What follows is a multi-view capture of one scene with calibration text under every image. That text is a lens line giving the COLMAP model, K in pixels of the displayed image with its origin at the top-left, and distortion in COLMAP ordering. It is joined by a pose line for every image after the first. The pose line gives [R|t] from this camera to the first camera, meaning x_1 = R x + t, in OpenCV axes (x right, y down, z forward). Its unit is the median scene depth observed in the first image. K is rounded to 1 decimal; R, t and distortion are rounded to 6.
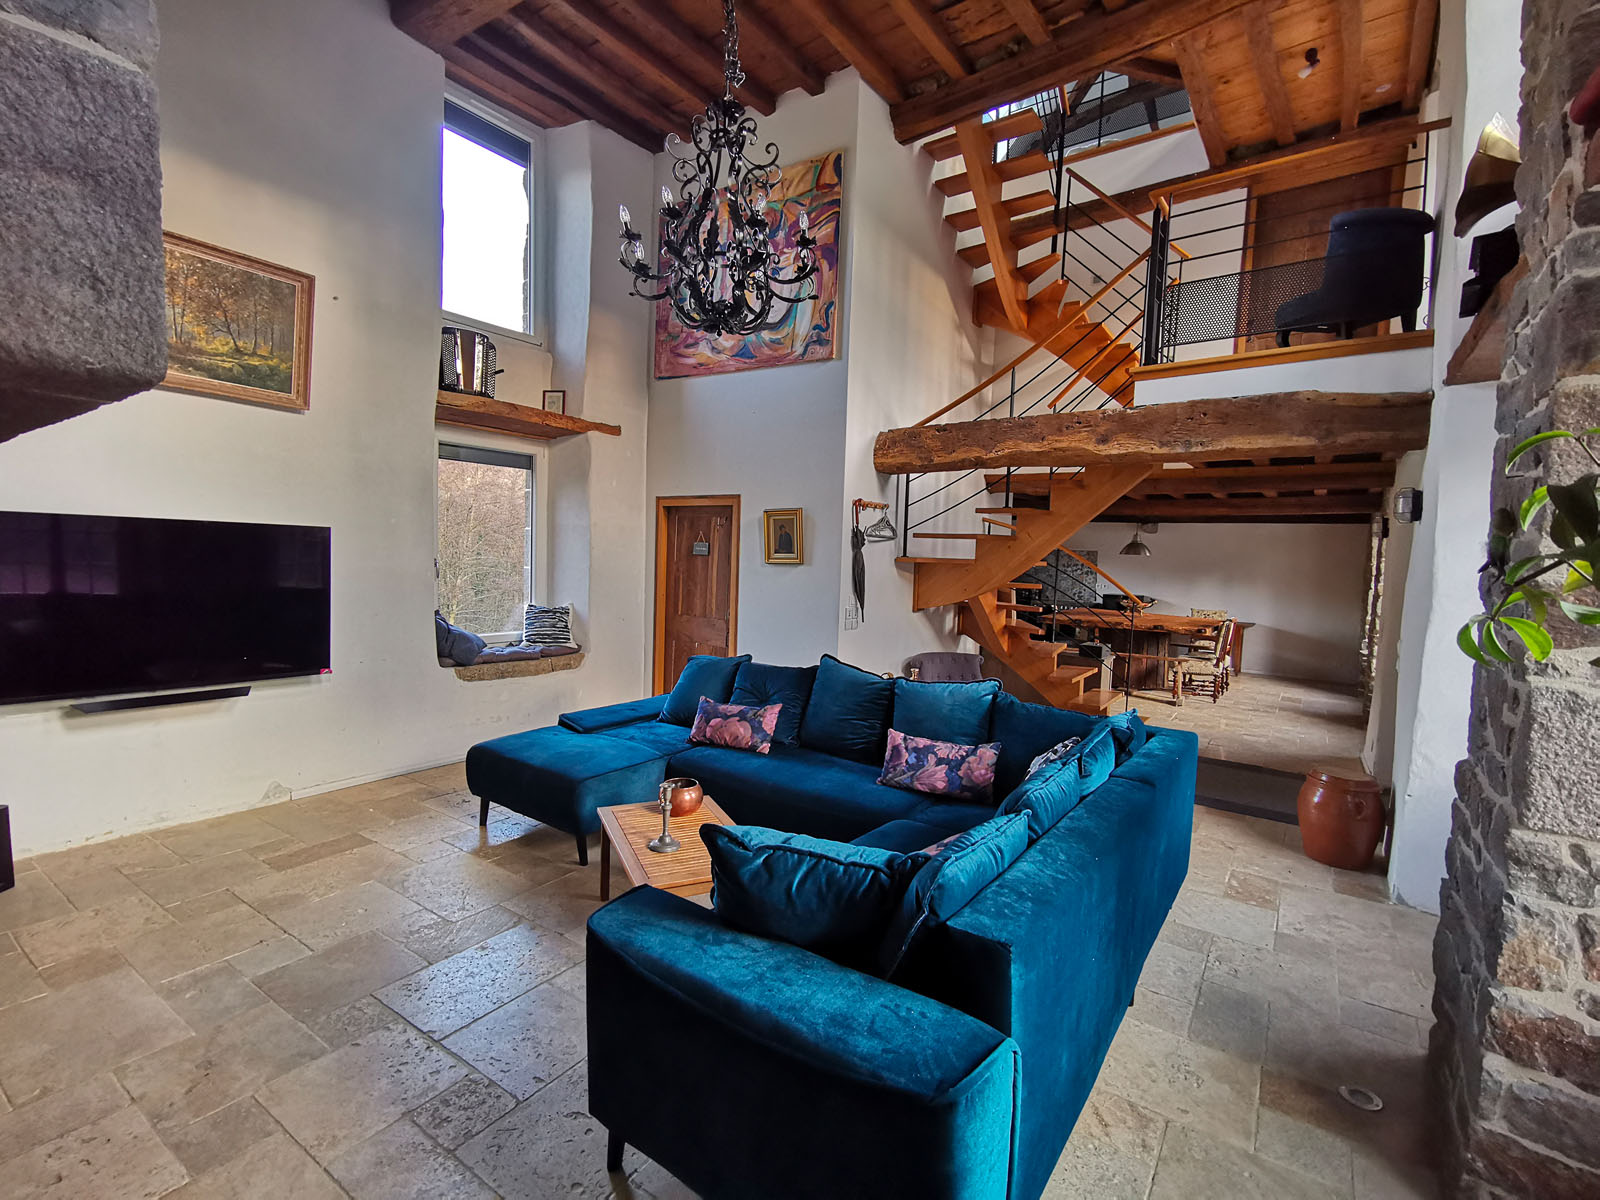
lens RADIAL K [[724.5, 0, 800.0], [0, 724.5, 600.0], [0, 0, 1]] dist [0.000590, -0.000033]
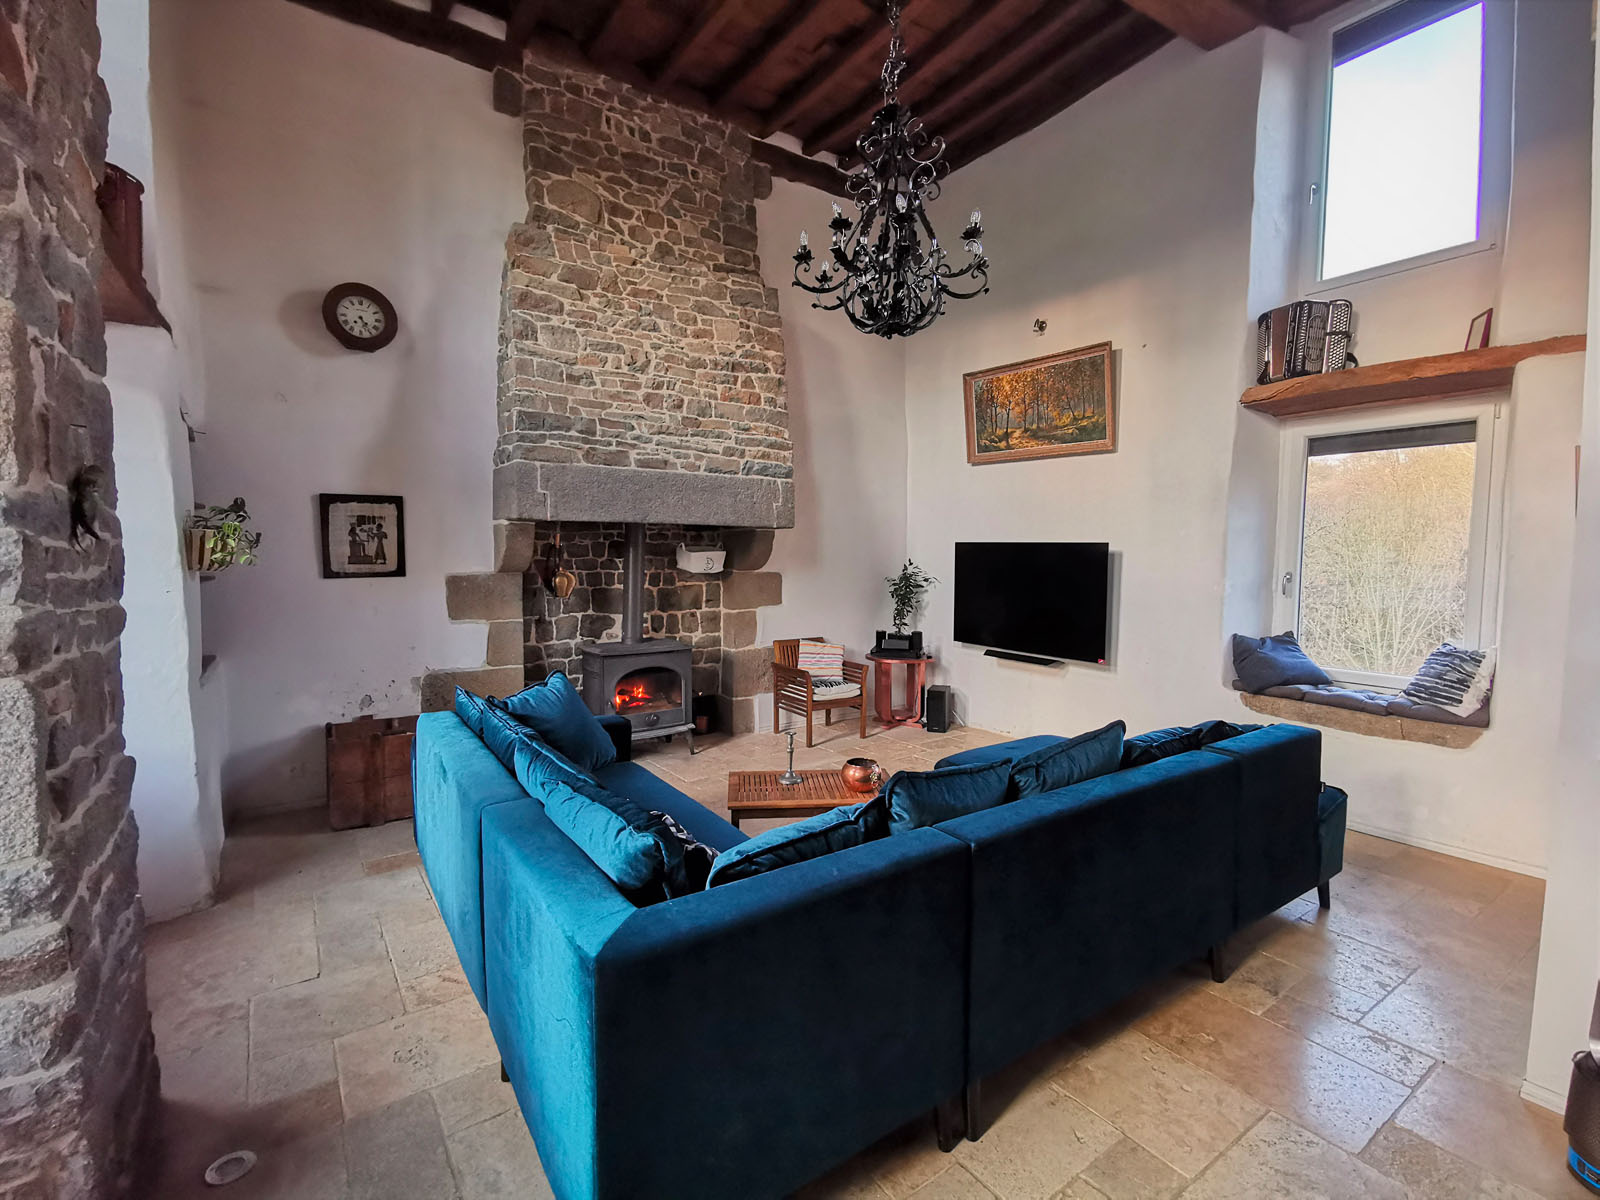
lens RADIAL K [[724.5, 0, 800.0], [0, 724.5, 600.0], [0, 0, 1]] dist [0.000590, -0.000033]
pose [[-0.331875, 0.027444, -0.942924, 0.705520], [-0.076530, 0.995498, 0.055910, -0.035739], [0.940214, 0.090717, -0.328281, 0.978315]]
